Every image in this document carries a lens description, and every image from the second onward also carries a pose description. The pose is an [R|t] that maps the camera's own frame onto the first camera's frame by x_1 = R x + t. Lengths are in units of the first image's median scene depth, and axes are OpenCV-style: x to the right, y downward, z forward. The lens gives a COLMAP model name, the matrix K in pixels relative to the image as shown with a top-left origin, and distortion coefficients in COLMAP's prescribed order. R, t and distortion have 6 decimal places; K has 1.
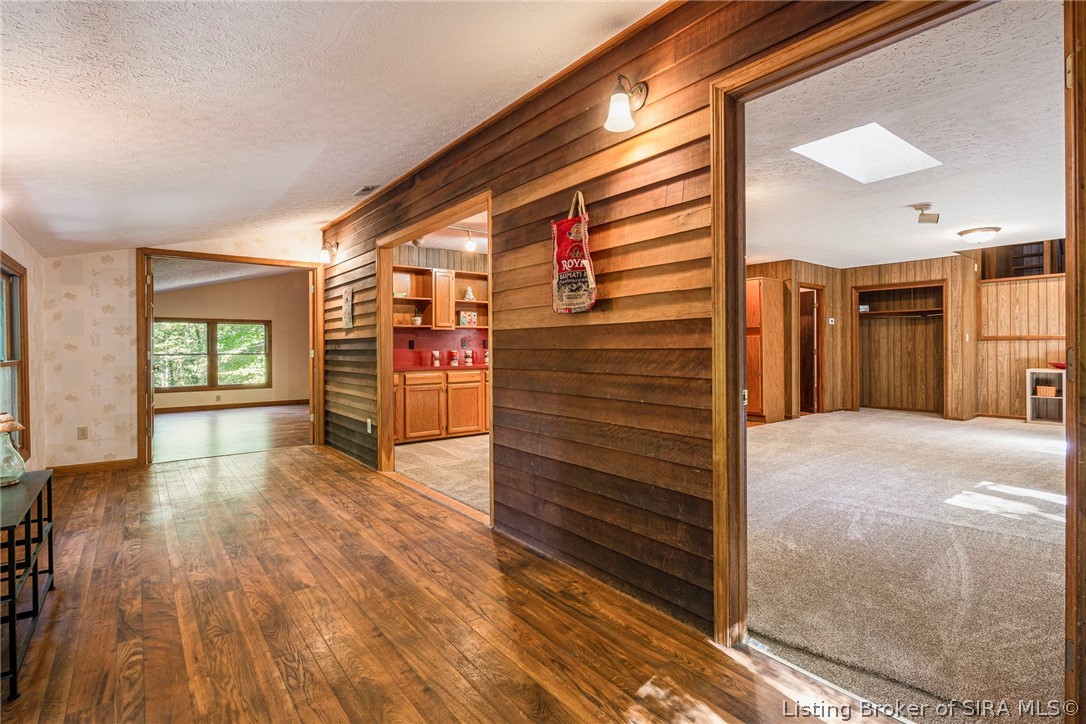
lens RADIAL K [[529.8, 0, 559.3], [0, 529.8, 345.5], [0, 0, 1]] dist [0.001782, -0.000765]
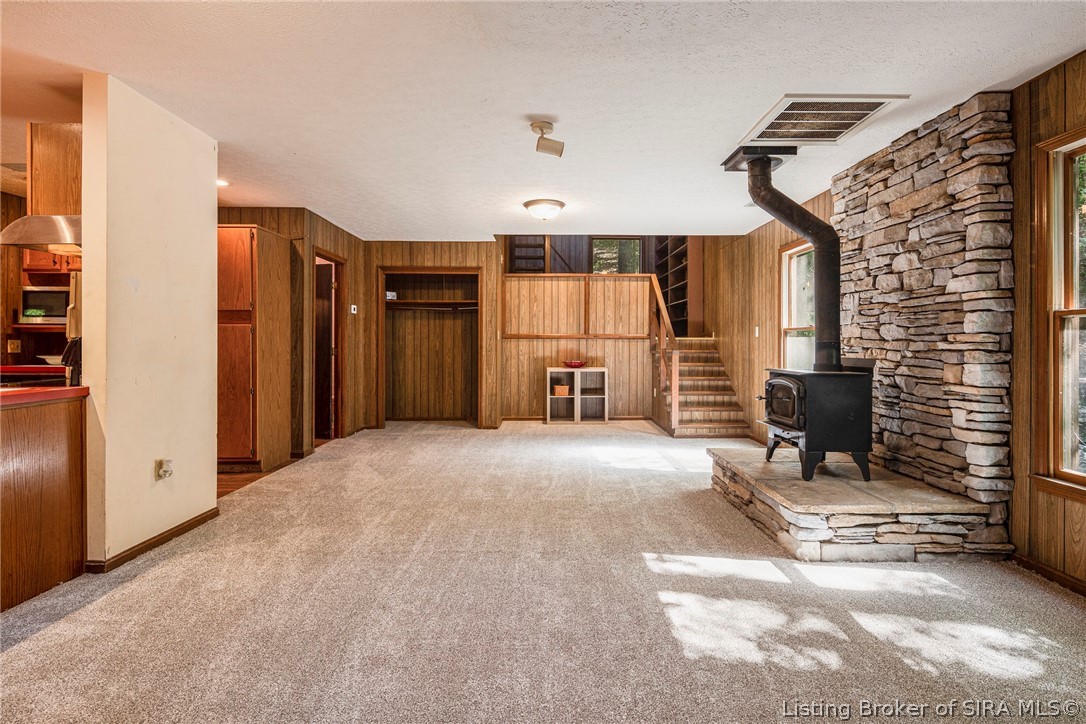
lens RADIAL K [[529.8, 0, 559.3], [0, 529.8, 345.5], [0, 0, 1]] dist [0.001782, -0.000765]
pose [[0.610723, 0.004047, 0.791834, 0.119543], [-0.009086, 0.999957, 0.001897, 0.000134], [-0.791792, -0.008354, 0.610734, 0.363060]]
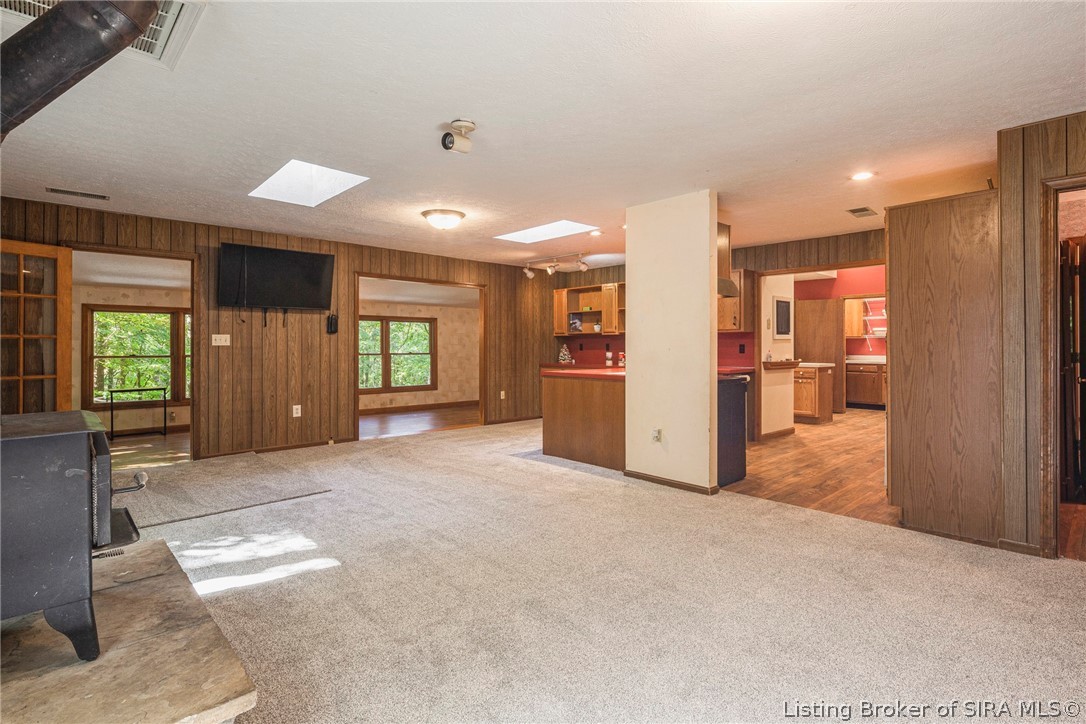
lens RADIAL K [[537.1, 0, 549.8], [0, 537.1, 345.1], [0, 0, 1]] dist [-0.024324, -0.000464]
pose [[0.068912, 0.003342, -0.997617, 0.785633], [0.002844, 0.999990, 0.003546, -0.009254], [0.997619, -0.003082, 0.068902, 0.641191]]
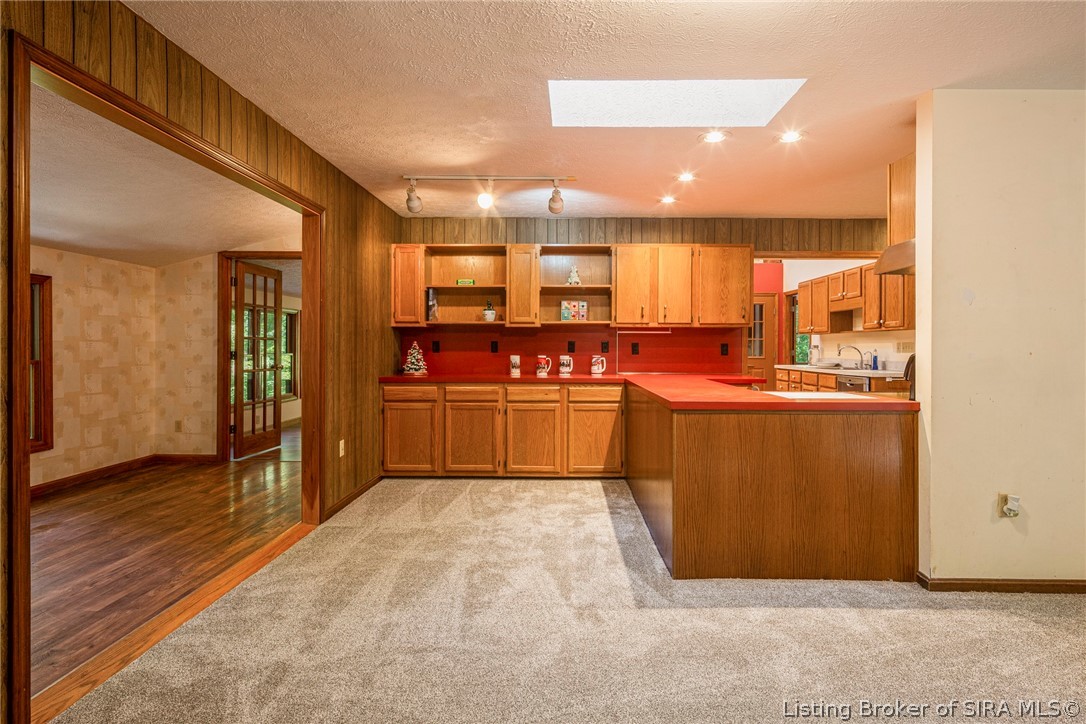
lens RADIAL K [[529.8, 0, 559.3], [0, 529.8, 345.5], [0, 0, 1]] dist [0.001782, -0.000765]
pose [[0.771938, 0.009580, -0.635625, 0.234667], [-0.005667, 0.999950, 0.008189, -0.008547], [0.635672, -0.002719, 0.771954, 0.386209]]
